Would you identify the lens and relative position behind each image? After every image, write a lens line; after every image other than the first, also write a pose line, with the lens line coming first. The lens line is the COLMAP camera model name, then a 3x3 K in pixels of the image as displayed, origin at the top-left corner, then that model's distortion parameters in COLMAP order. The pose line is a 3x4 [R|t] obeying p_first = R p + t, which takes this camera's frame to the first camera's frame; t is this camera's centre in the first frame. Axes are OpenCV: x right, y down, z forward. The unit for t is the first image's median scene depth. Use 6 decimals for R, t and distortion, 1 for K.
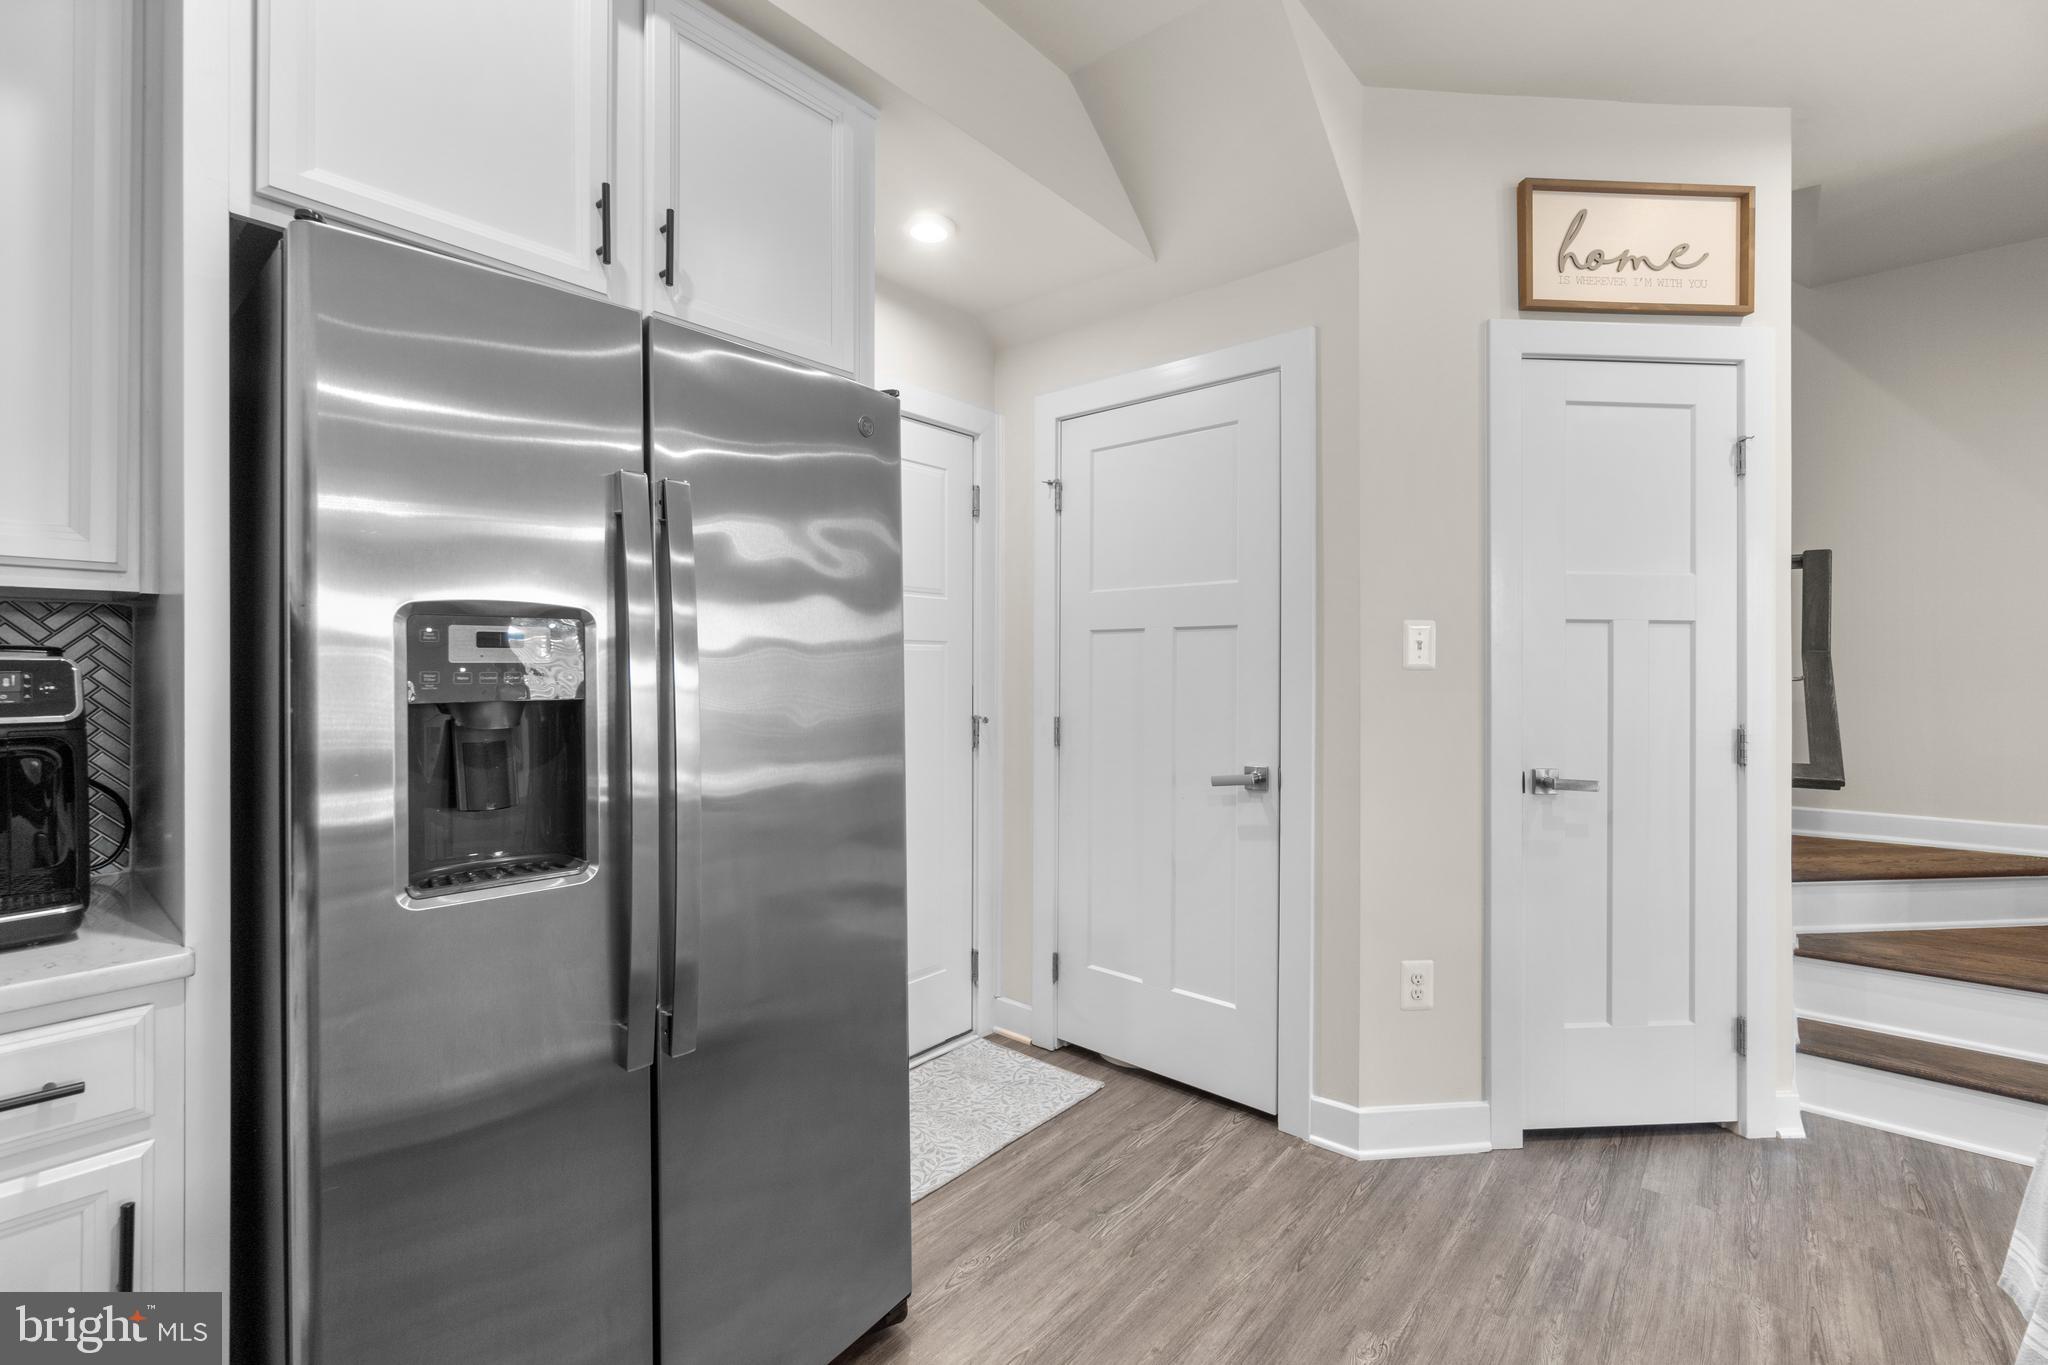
lens RADIAL K [[885.1, 0, 1035.8], [0, 885.1, 668.0], [0, 0, 1]] dist [-0.002590, 0.000226]
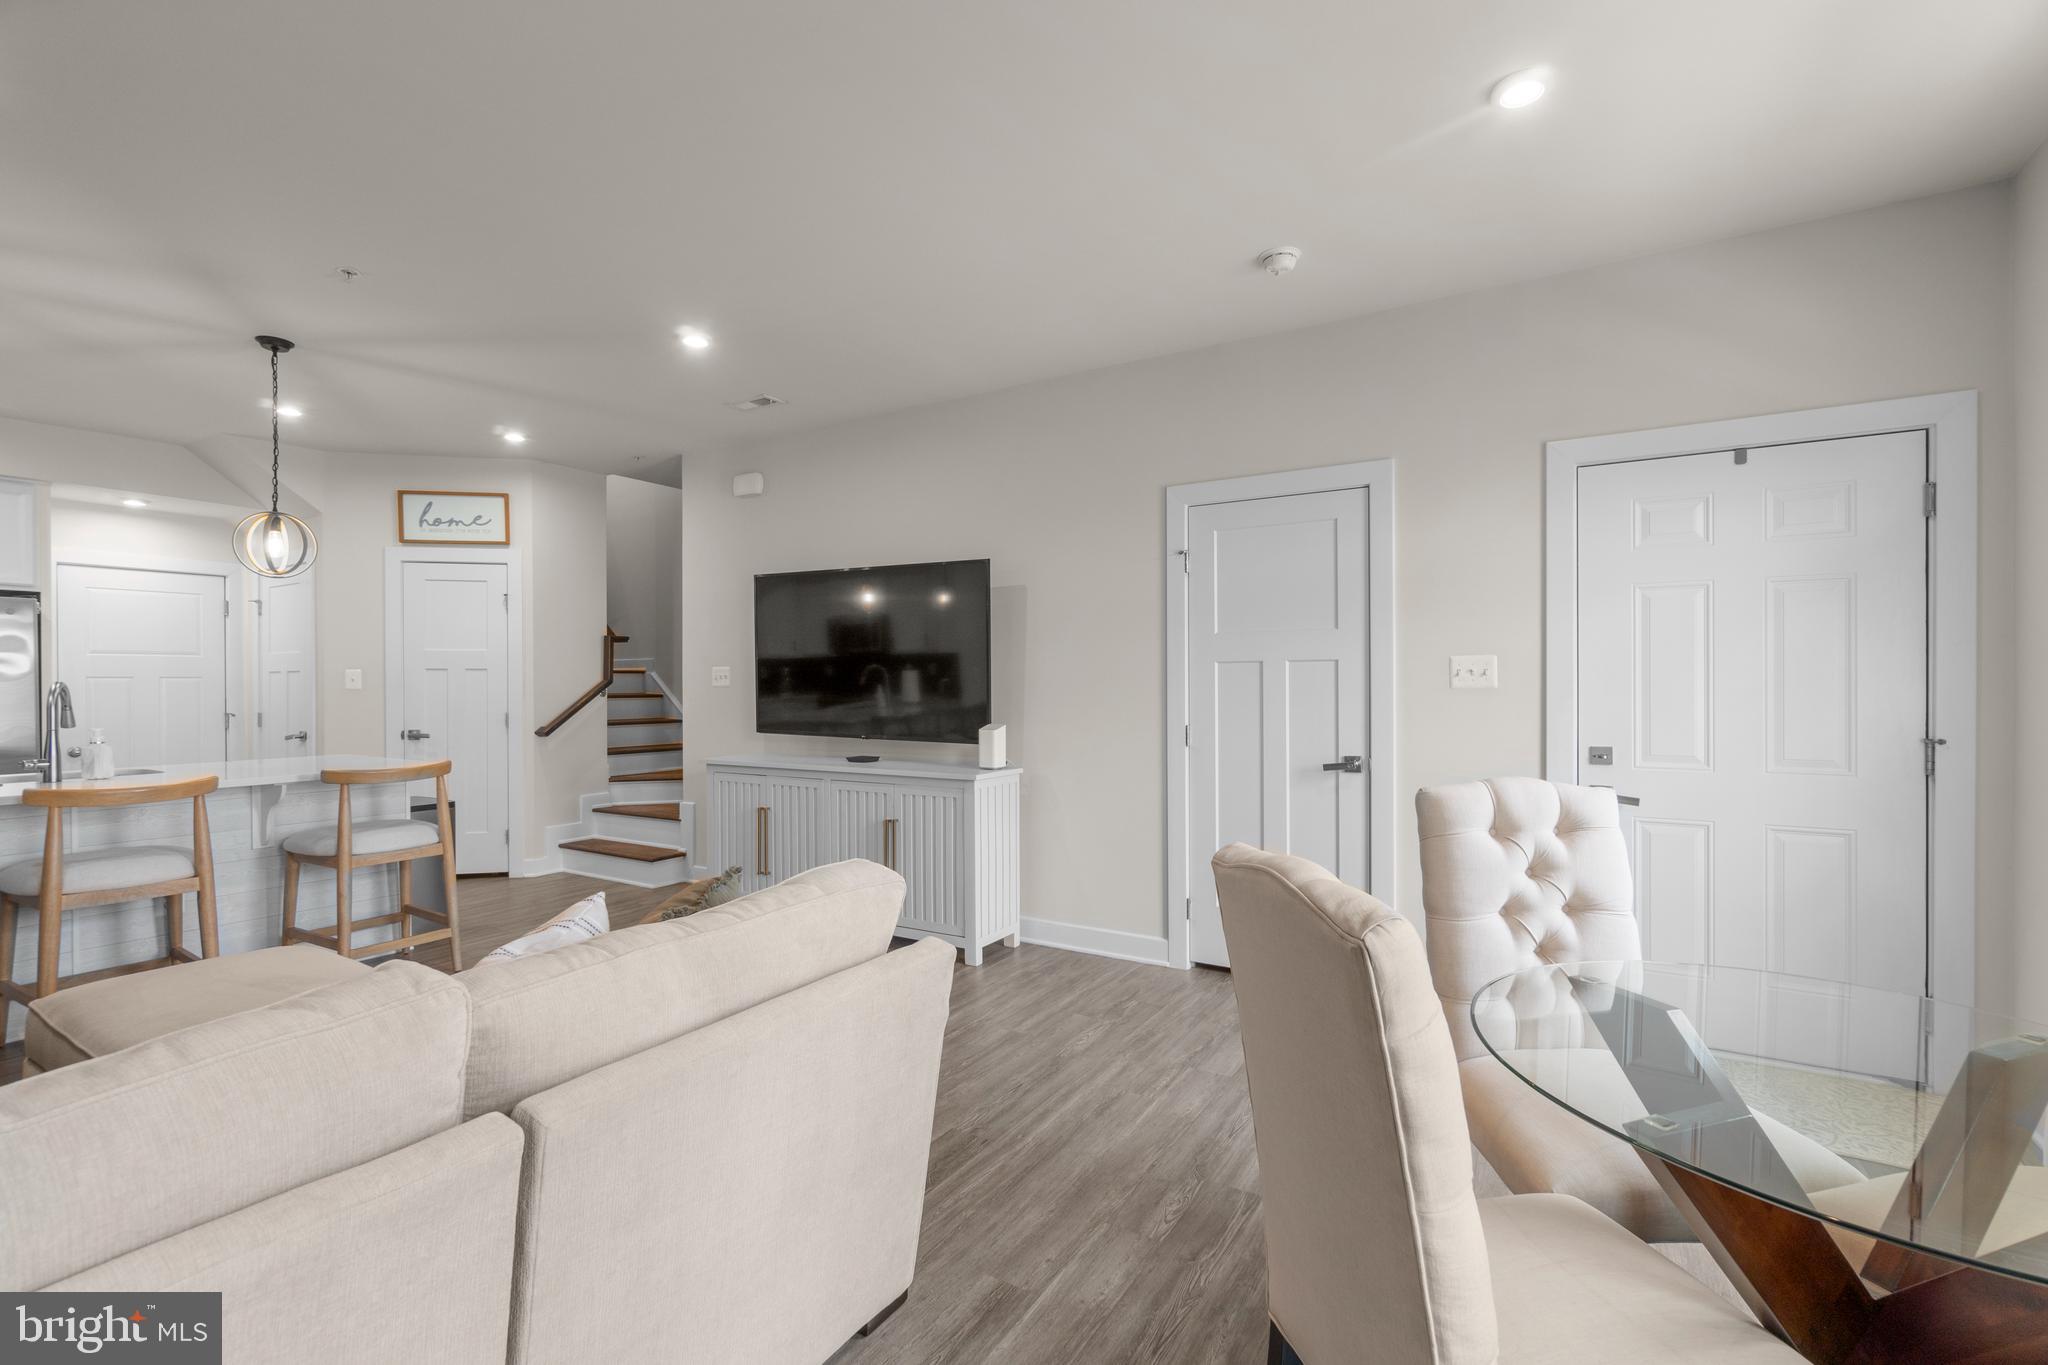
lens RADIAL K [[885.1, 0, 1016.7], [0, 885.1, 683.4], [0, 0, 1]] dist [-0.002590, 0.000226]
pose [[0.989113, -0.007867, 0.146950, 1.881034], [0.007430, 0.999966, 0.003517, -0.010484], [-0.146973, -0.002387, 0.989138, -1.685515]]
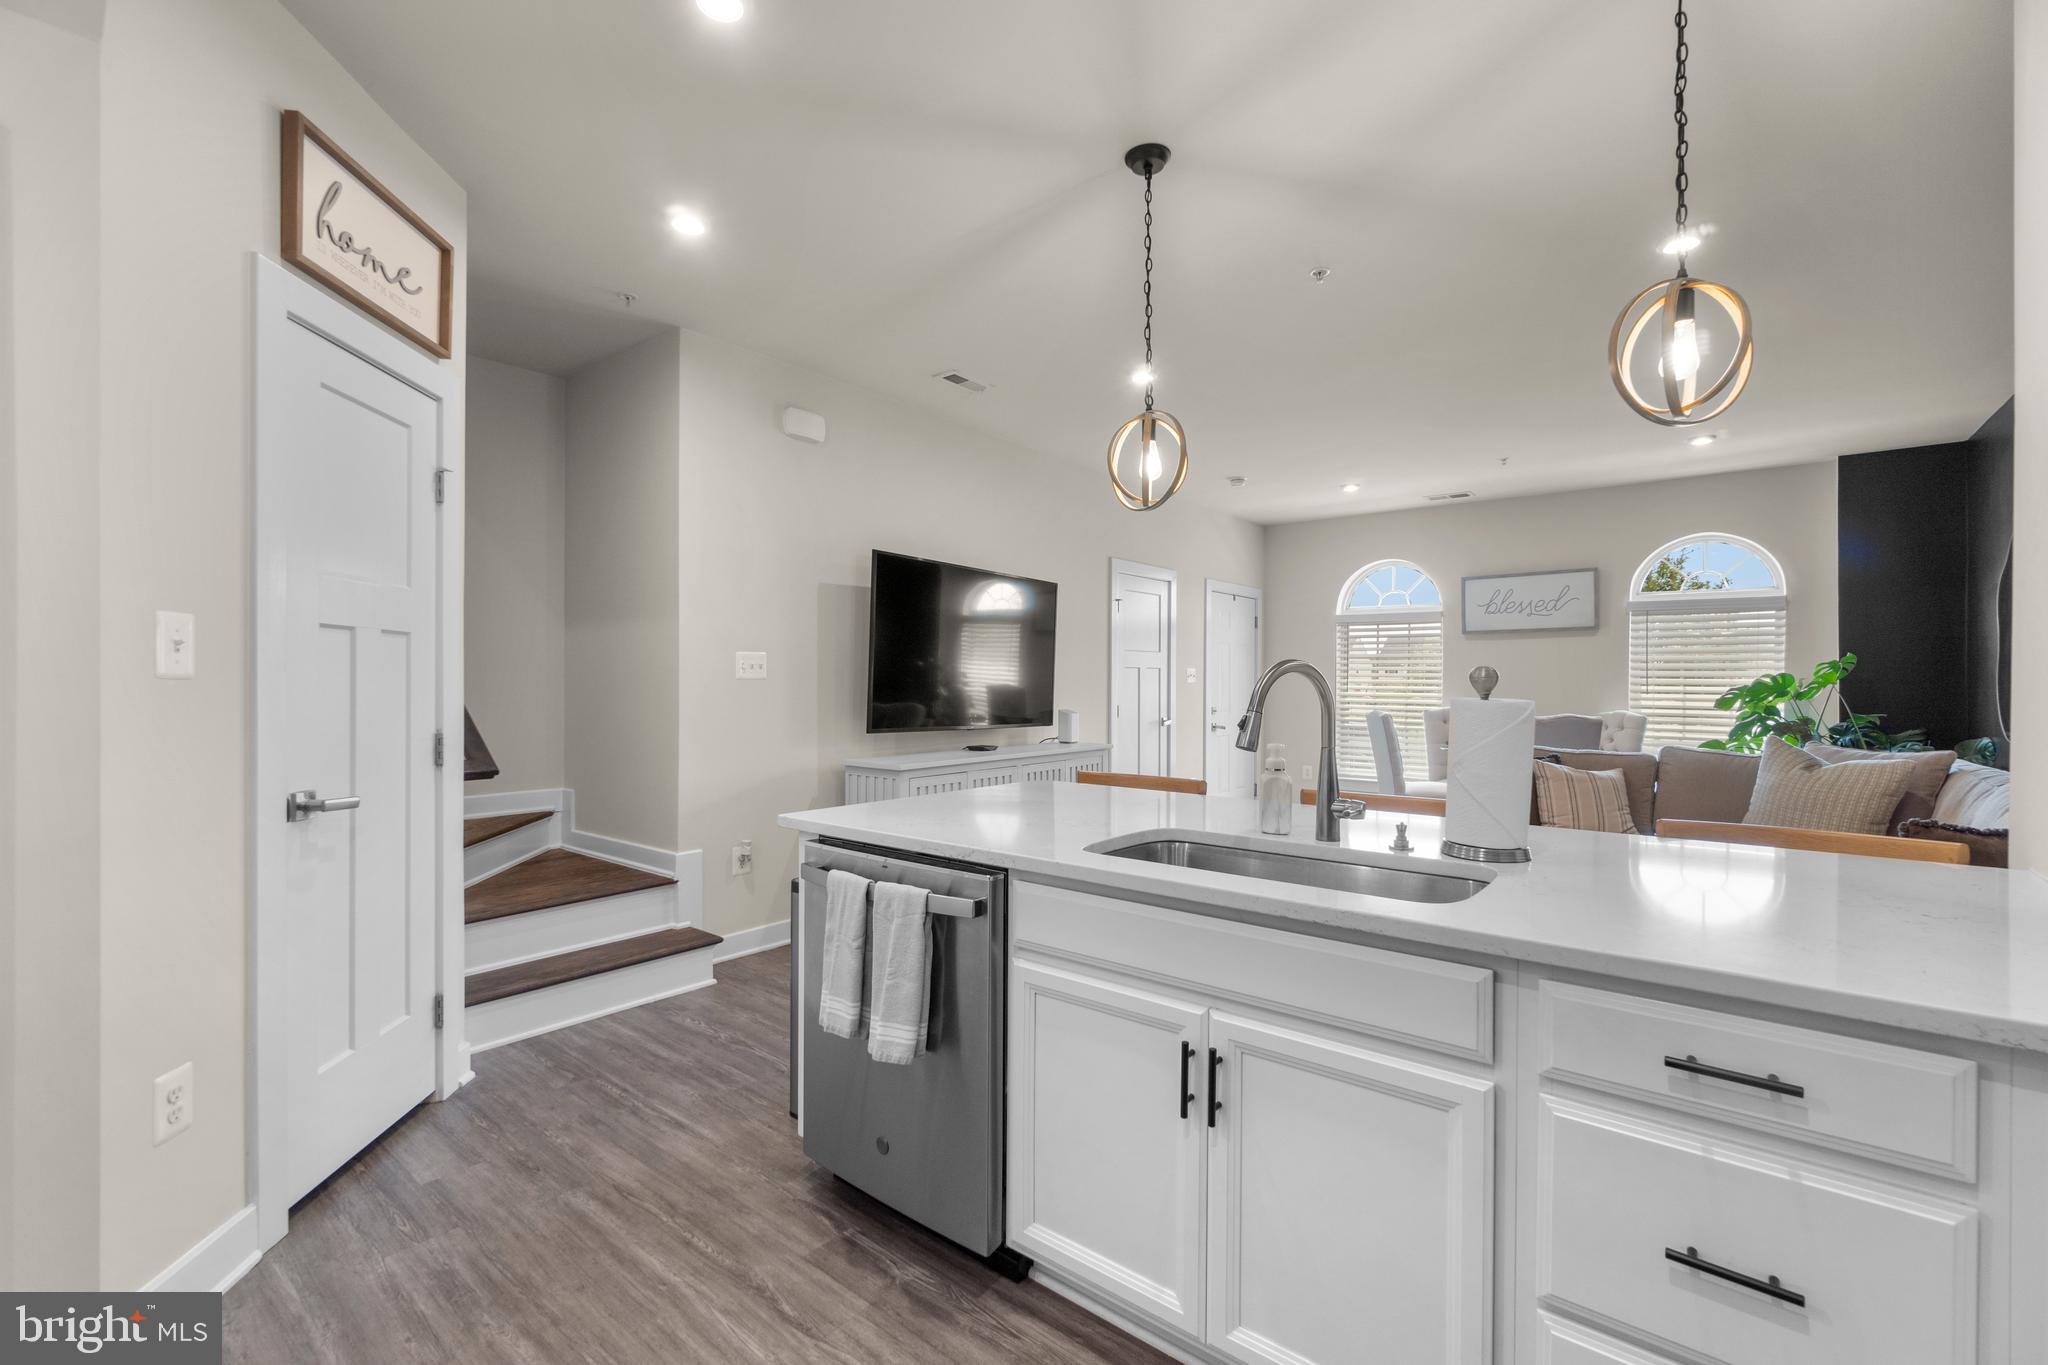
lens RADIAL K [[885.1, 0, 1006.9], [0, 885.1, 679.4], [0, 0, 1]] dist [-0.002590, 0.000226]
pose [[-0.009325, 0.000019, 0.999957, -0.315953], [-0.005335, 0.999986, -0.000069, -0.001121], [-0.999942, -0.005336, -0.009325, 0.307298]]
